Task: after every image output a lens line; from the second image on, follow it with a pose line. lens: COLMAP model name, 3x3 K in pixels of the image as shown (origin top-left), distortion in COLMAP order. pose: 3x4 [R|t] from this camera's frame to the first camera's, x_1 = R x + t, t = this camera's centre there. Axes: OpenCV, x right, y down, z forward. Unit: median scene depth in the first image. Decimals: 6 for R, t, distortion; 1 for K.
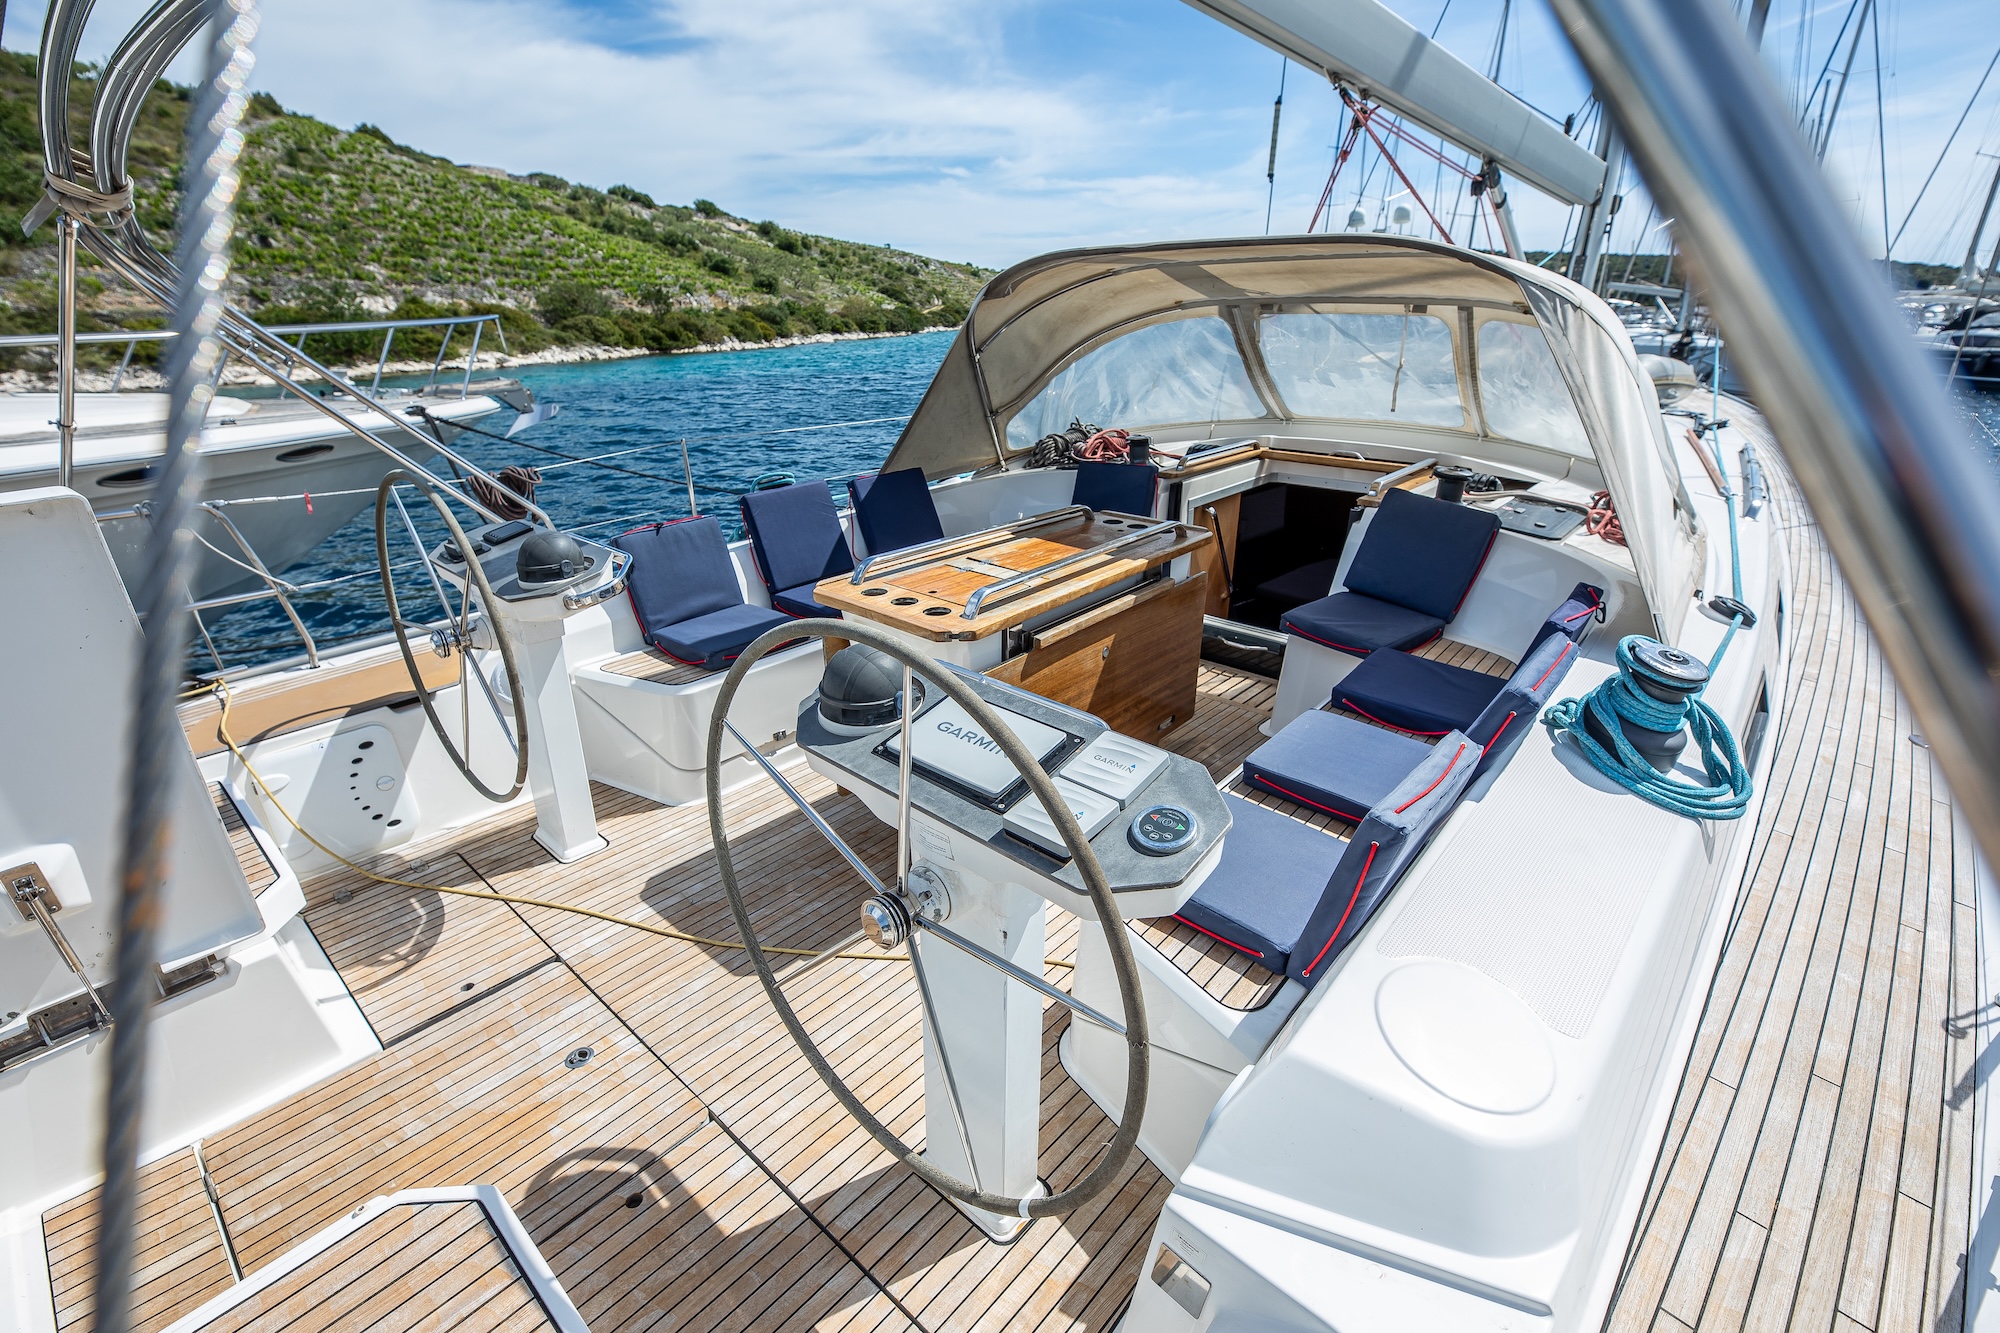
lens RADIAL K [[900.5, 0, 1000.0], [0, 900.5, 666.5], [0, 0, 1]] dist [0.003840, 0.000671]
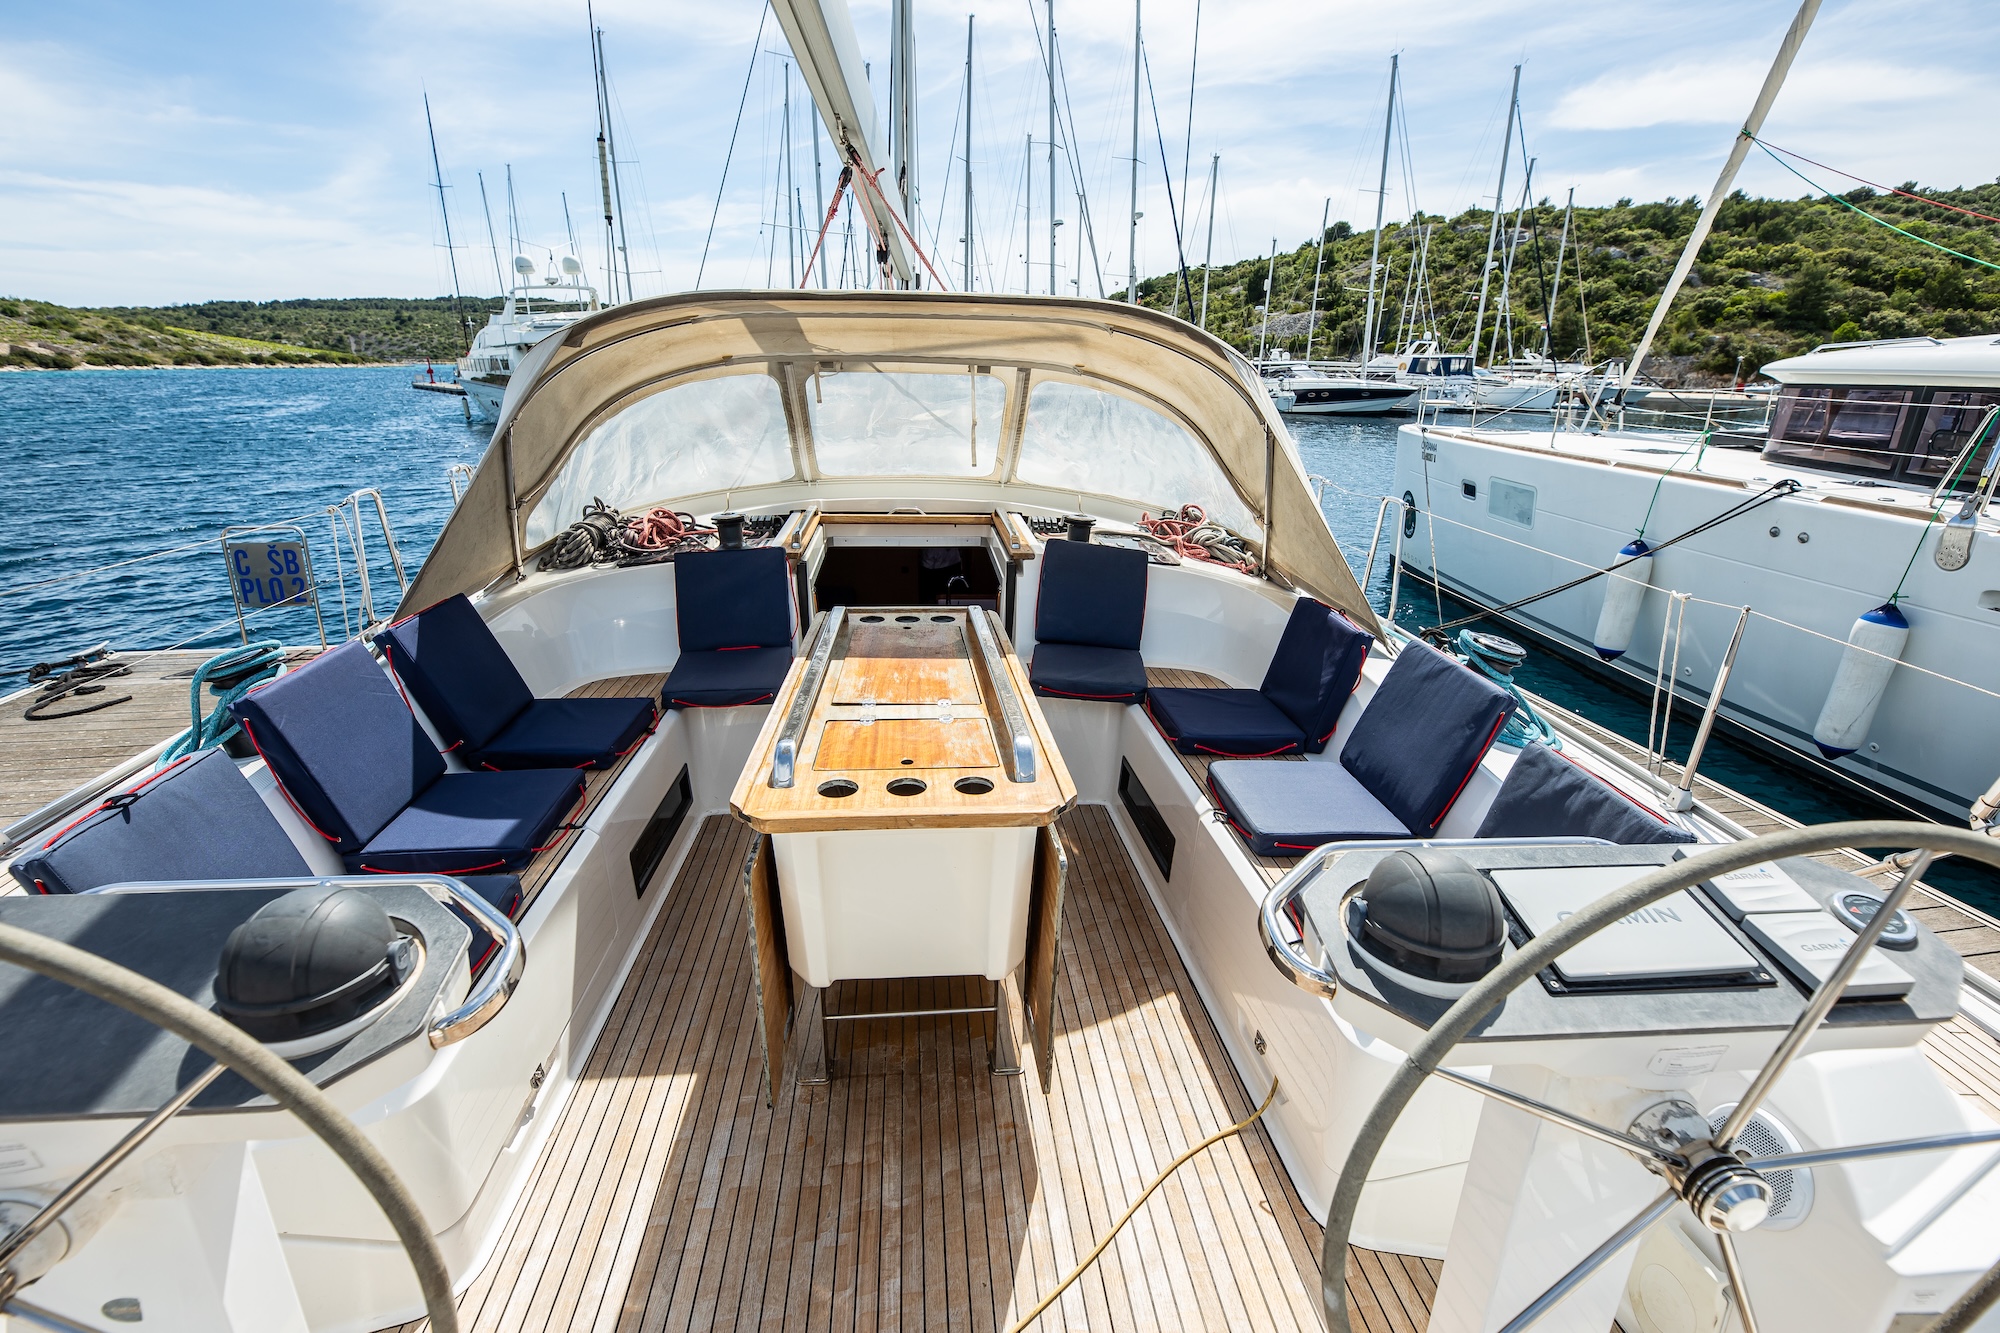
lens RADIAL K [[900.5, 0, 1000.0], [0, 900.5, 666.5], [0, 0, 1]] dist [0.003840, 0.000671]
pose [[0.680685, -0.220231, 0.698689, -0.290504], [0.254548, 0.965419, 0.056316, -0.102191], [-0.686931, 0.139517, 0.713205, 0.250681]]
